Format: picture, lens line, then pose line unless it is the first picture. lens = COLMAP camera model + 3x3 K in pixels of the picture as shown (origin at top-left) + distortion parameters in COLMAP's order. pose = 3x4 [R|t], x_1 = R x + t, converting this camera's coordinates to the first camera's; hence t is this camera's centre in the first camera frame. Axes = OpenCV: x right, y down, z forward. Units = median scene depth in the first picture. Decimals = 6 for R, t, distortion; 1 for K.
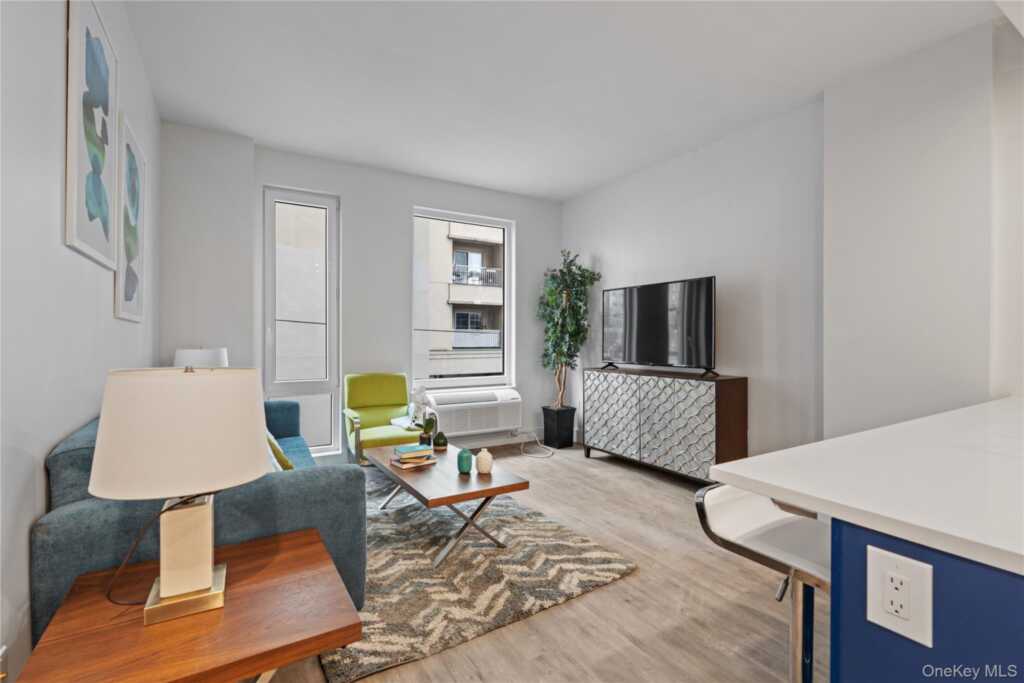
lens RADIAL K [[467.3, 0, 508.1], [0, 467.3, 335.3], [0, 0, 1]] dist [-0.001502, -0.000053]
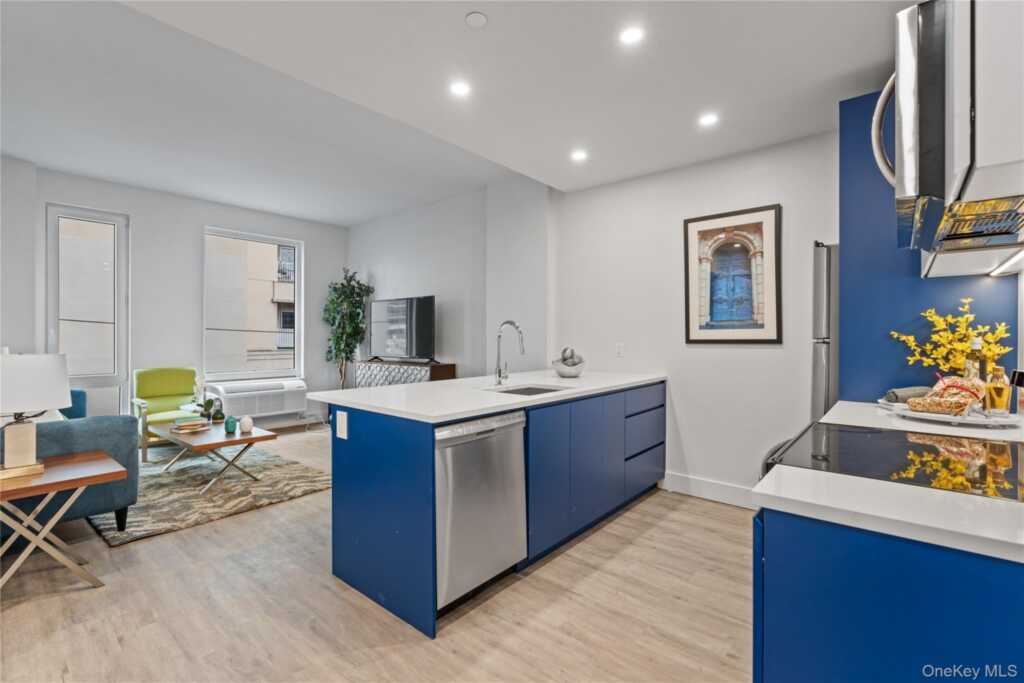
lens RADIAL K [[467.3, 0, 508.1], [0, 467.3, 335.3], [0, 0, 1]] dist [-0.001502, -0.000053]
pose [[0.948932, 0.001016, 0.315479, 0.173754], [-0.001180, 0.999999, 0.000331, -0.002255], [-0.315479, -0.000687, 0.948932, -0.409733]]
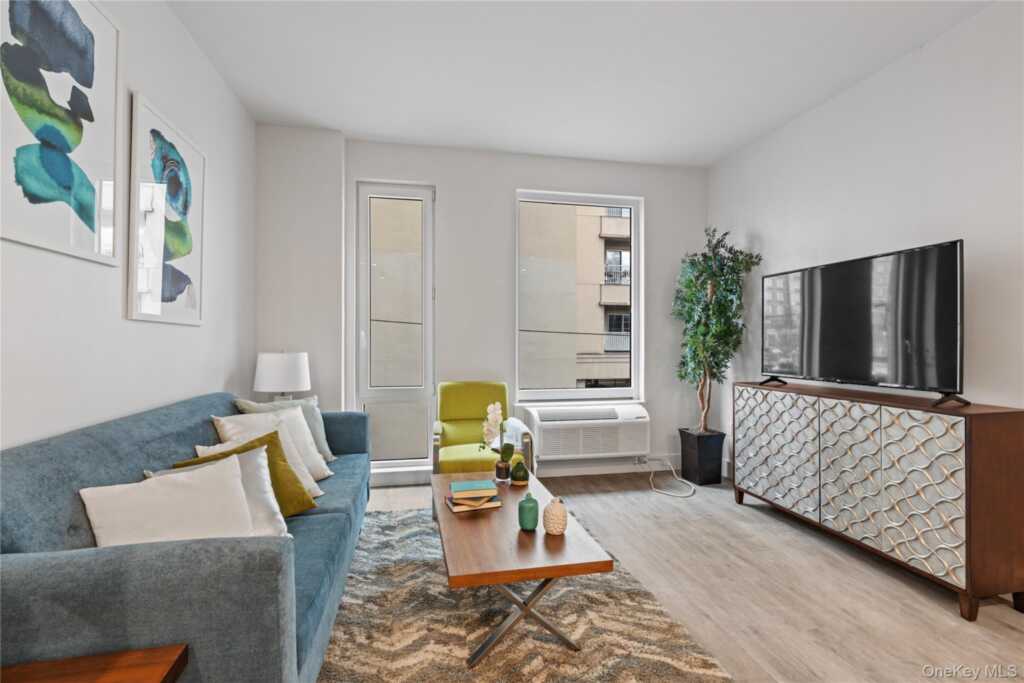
lens RADIAL K [[460.1, 0, 508.8], [0, 460.1, 338.3], [0, 0, 1]] dist [-0.003235, 0.000274]
pose [[0.942450, -0.001136, -0.334346, 0.078229], [0.001208, 0.999999, 0.000010, -0.000360], [0.334346, -0.000413, 0.942450, 0.215931]]
